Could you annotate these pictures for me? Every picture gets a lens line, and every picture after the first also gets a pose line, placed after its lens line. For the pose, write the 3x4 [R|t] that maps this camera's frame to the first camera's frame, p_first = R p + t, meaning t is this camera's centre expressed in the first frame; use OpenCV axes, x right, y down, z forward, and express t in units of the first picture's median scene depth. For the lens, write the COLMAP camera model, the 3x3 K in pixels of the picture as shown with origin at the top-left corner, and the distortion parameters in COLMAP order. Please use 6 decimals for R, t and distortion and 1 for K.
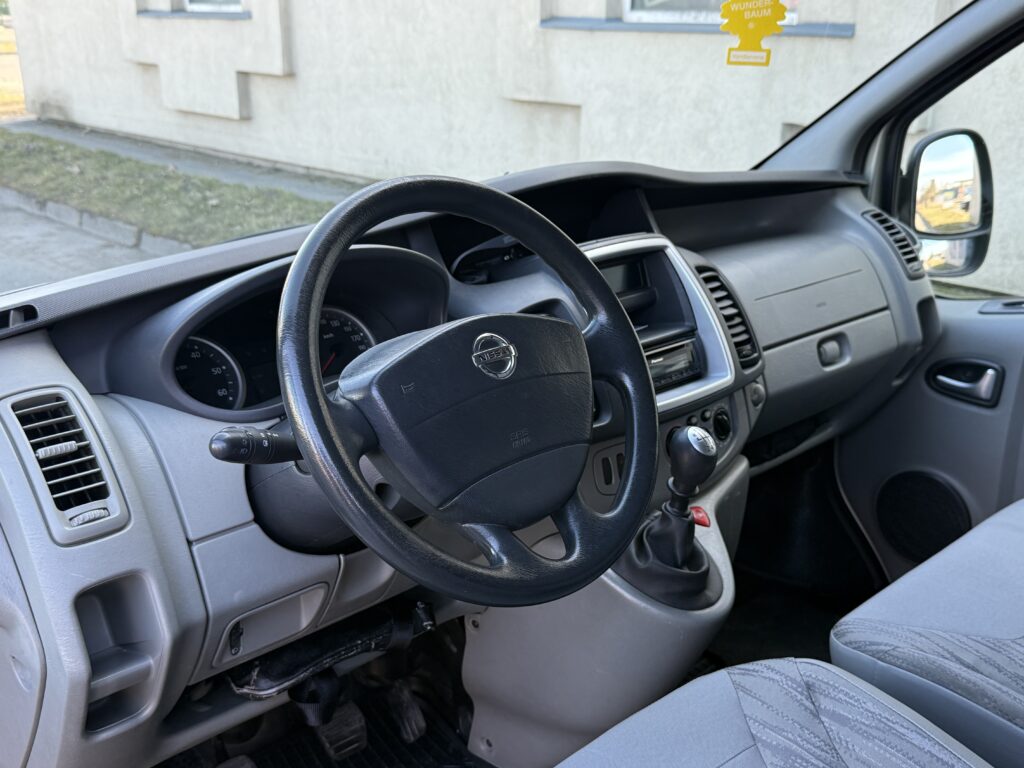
lens RADIAL K [[1040.4, 0, 505.6], [0, 1040.4, 384.7], [0, 0, 1]] dist [0.209396, -0.494046]
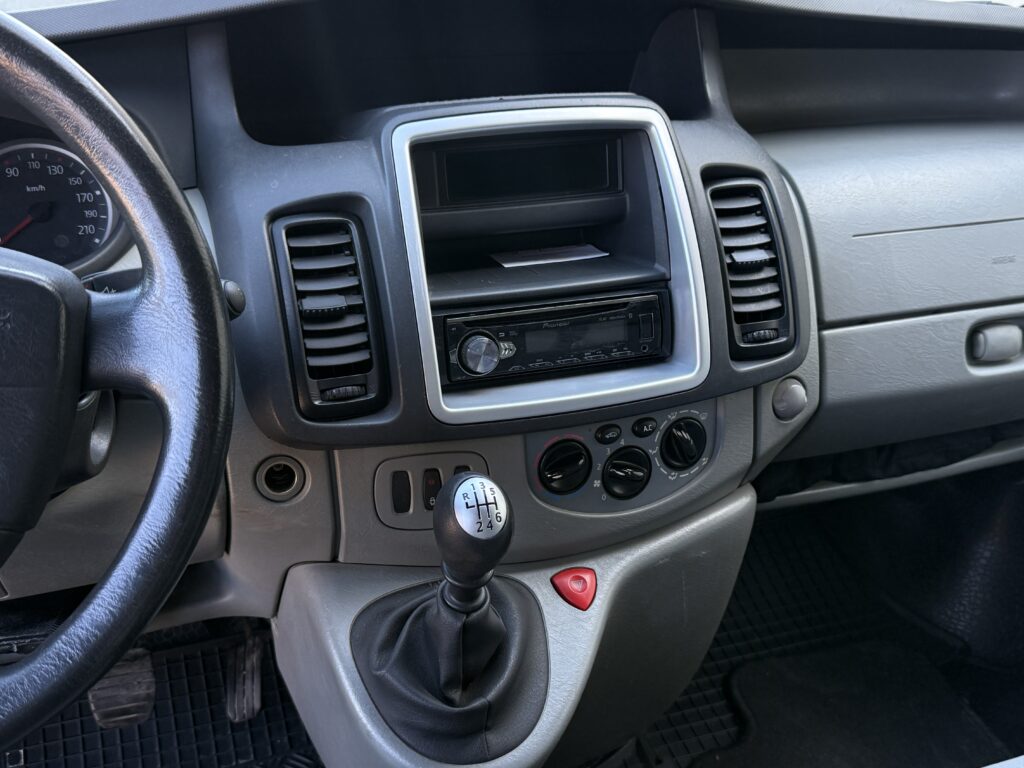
lens RADIAL K [[1047.9, 0, 514.0], [0, 1047.9, 380.9], [0, 0, 1]] dist [0.149840, -0.300922]
pose [[0.910801, 0.237982, -0.337353, 0.311579], [-0.167799, 0.959992, 0.224183, -0.114079], [0.377208, -0.147579, 0.914295, 0.422619]]
